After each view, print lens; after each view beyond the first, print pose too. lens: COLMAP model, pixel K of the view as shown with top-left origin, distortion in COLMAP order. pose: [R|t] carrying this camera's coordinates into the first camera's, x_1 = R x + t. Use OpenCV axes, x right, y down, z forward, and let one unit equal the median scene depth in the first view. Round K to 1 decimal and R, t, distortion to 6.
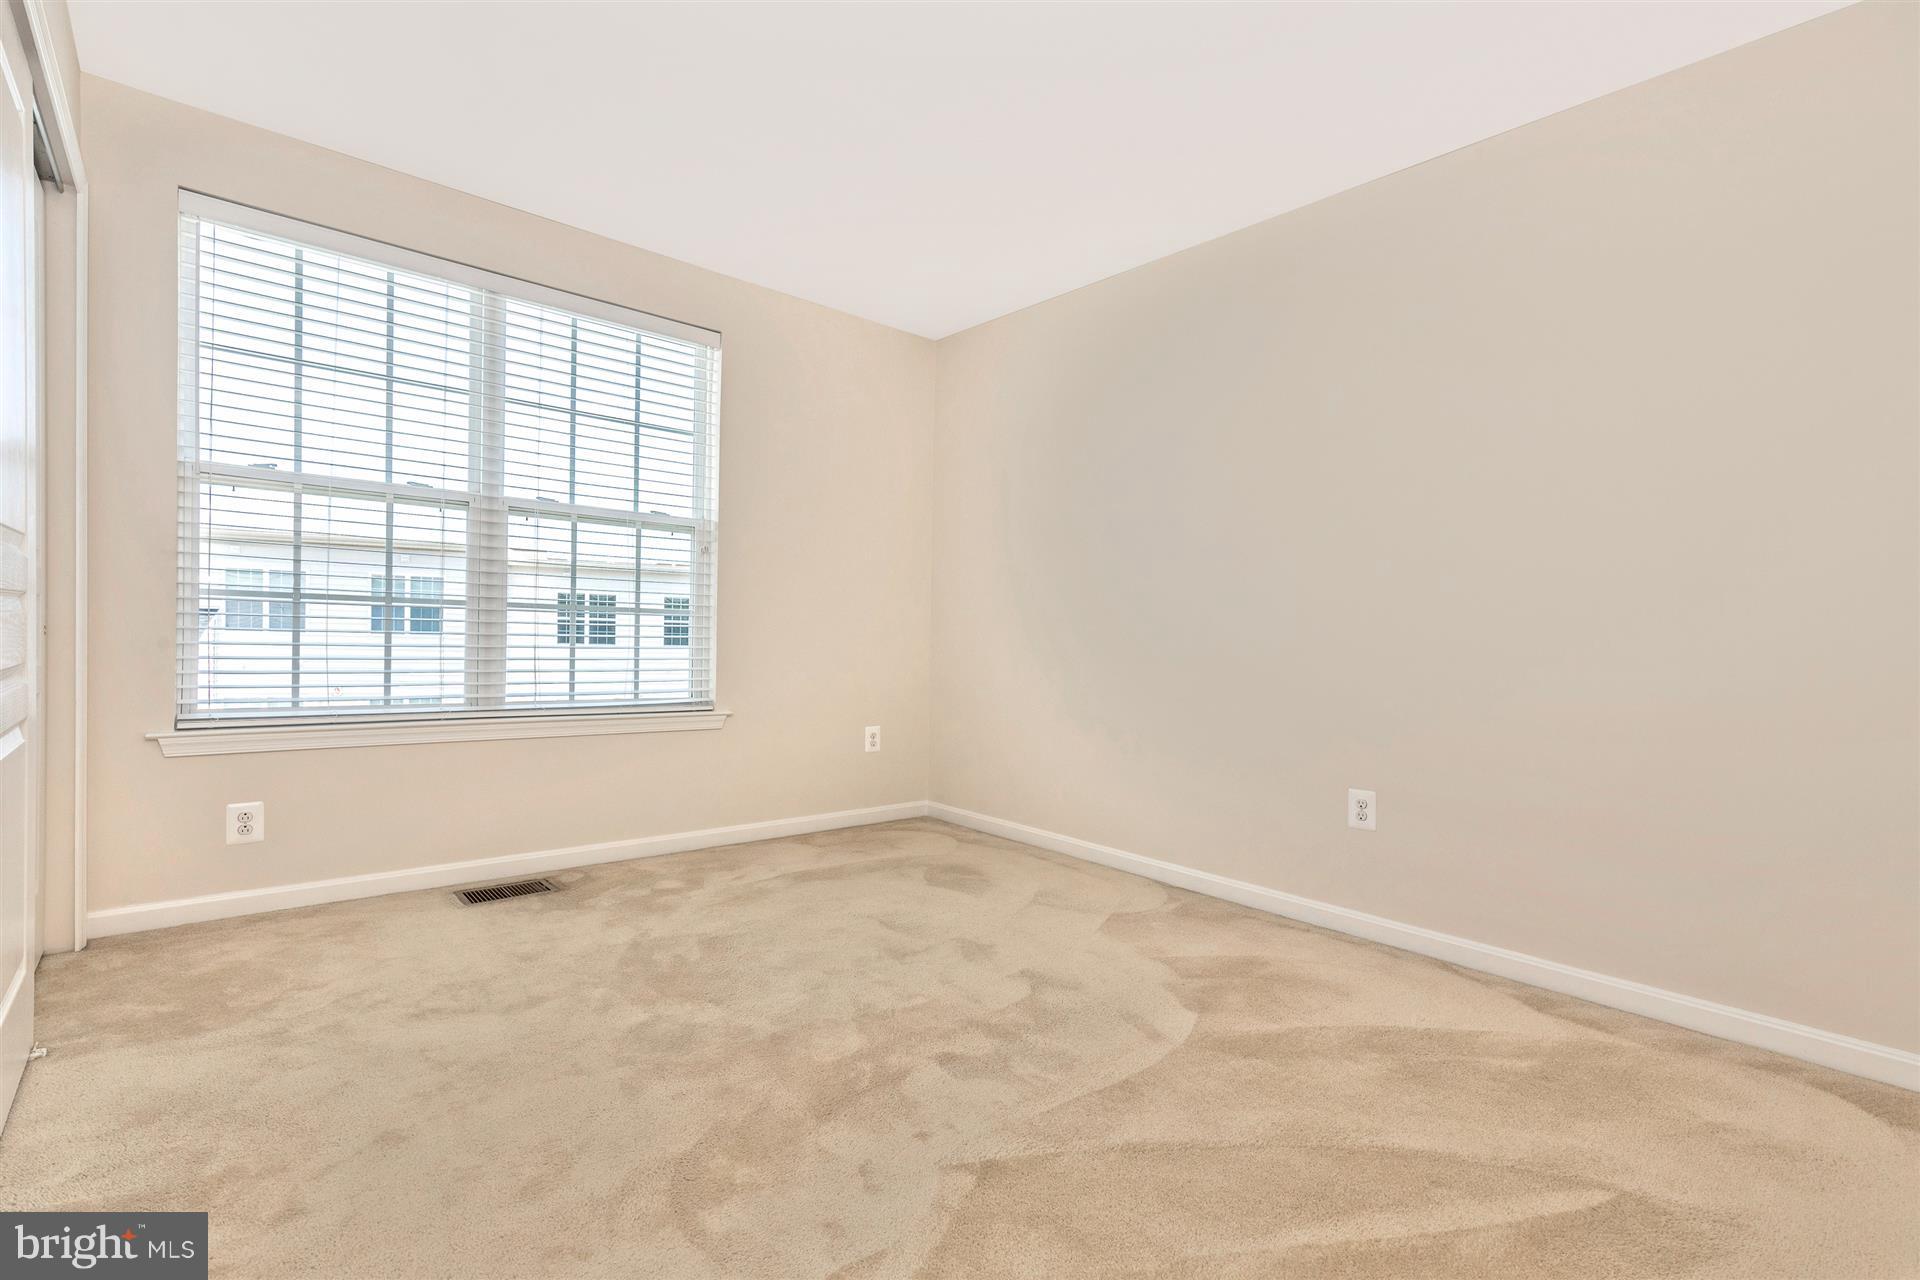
lens RADIAL K [[891.8, 0, 946.4], [0, 891.8, 654.0], [0, 0, 1]] dist [-0.000902, 0.000189]
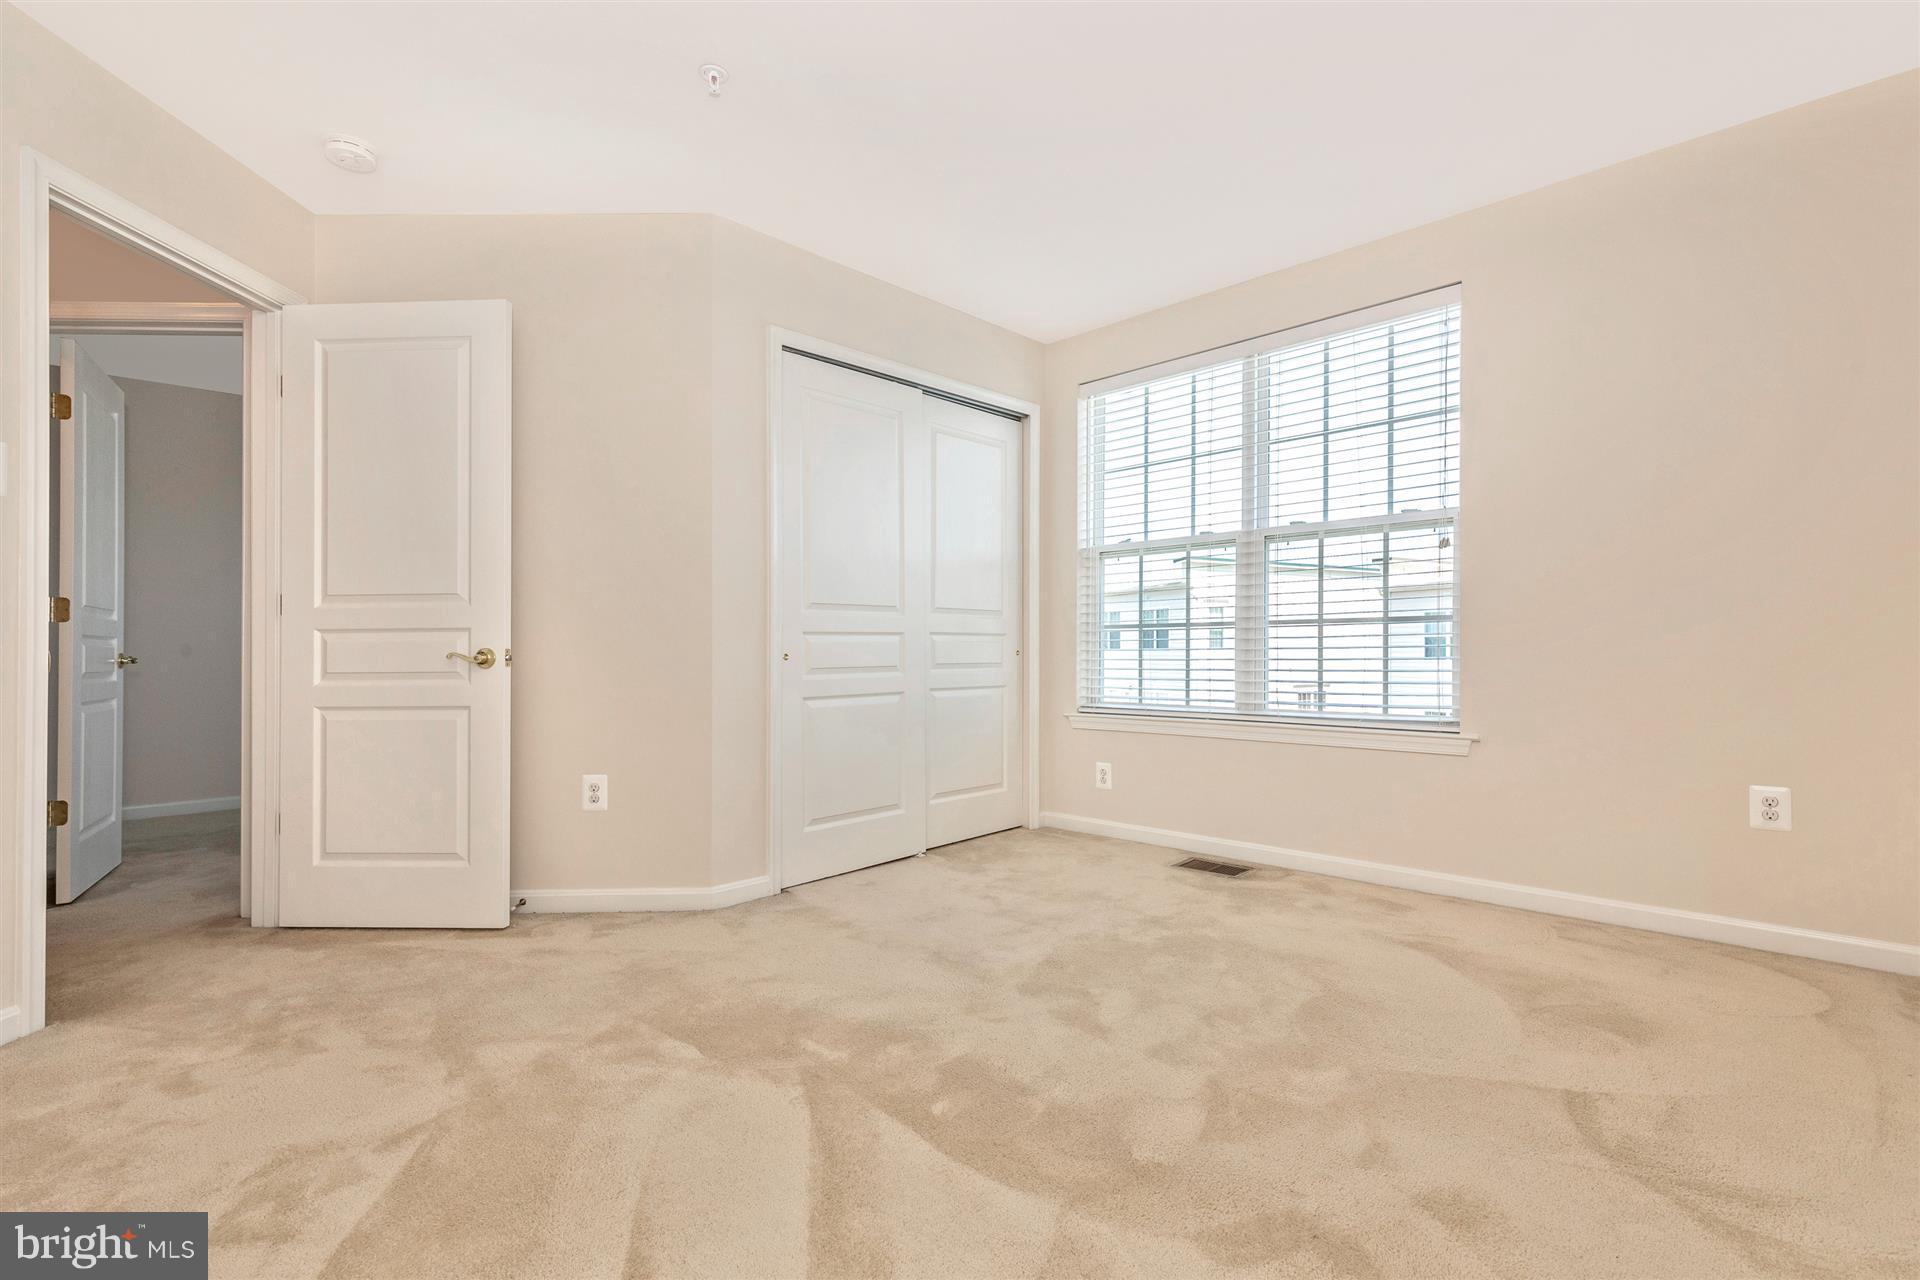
lens RADIAL K [[891.8, 0, 964.0], [0, 891.8, 644.5], [0, 0, 1]] dist [-0.000902, 0.000189]
pose [[0.065355, -0.028366, -0.997459, 0.617165], [-0.002284, 0.999589, -0.028576, 0.006104], [0.997859, 0.004145, 0.065263, 0.547385]]
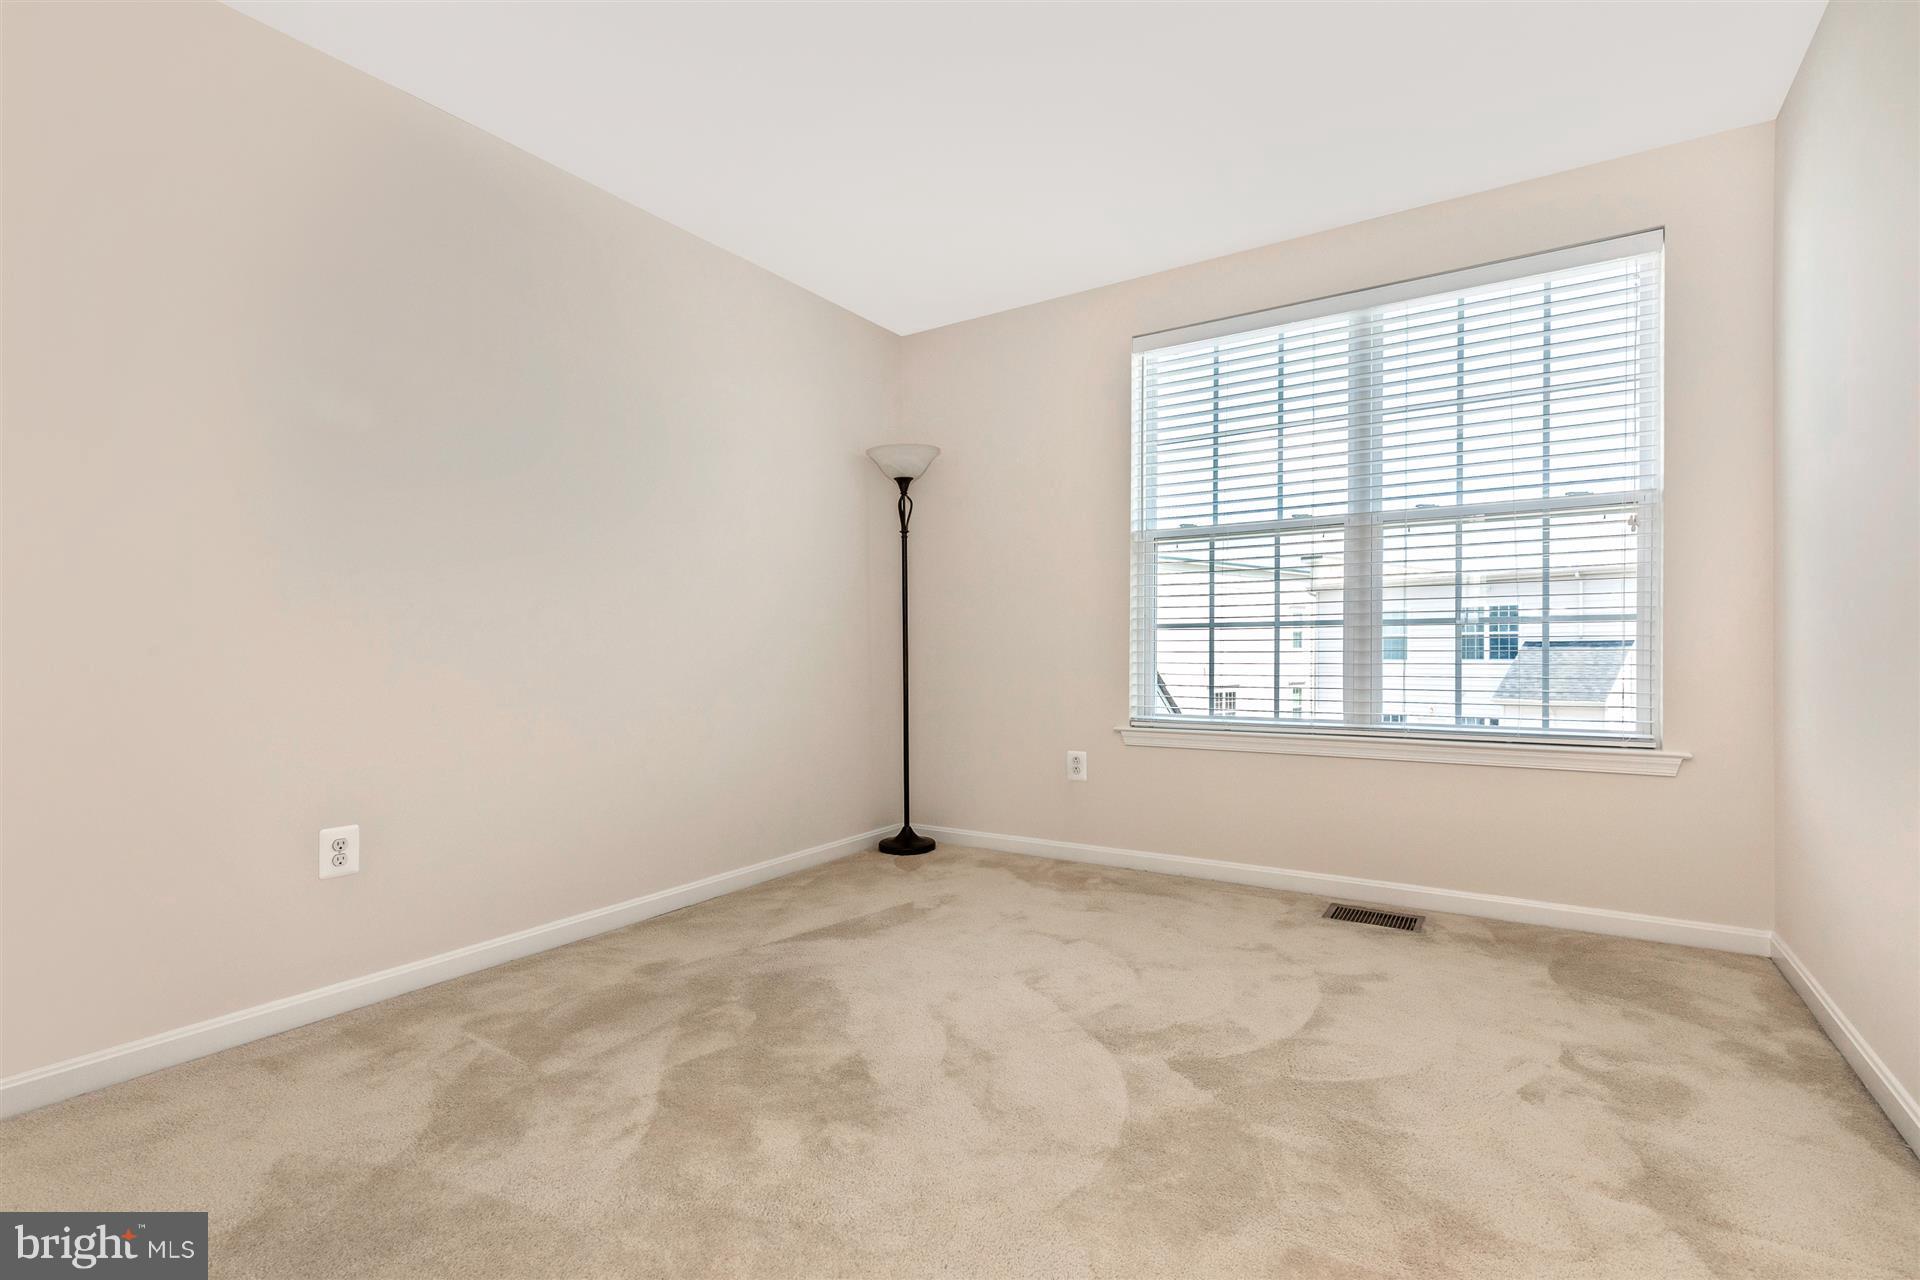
lens RADIAL K [[891.8, 0, 951.1], [0, 891.8, 646.9], [0, 0, 1]] dist [-0.000902, 0.000189]
pose [[0.265587, -0.027411, -0.963697, 0.319698], [-0.003492, 0.999562, -0.029394, 0.003180], [0.964081, 0.011172, 0.265375, 0.290169]]
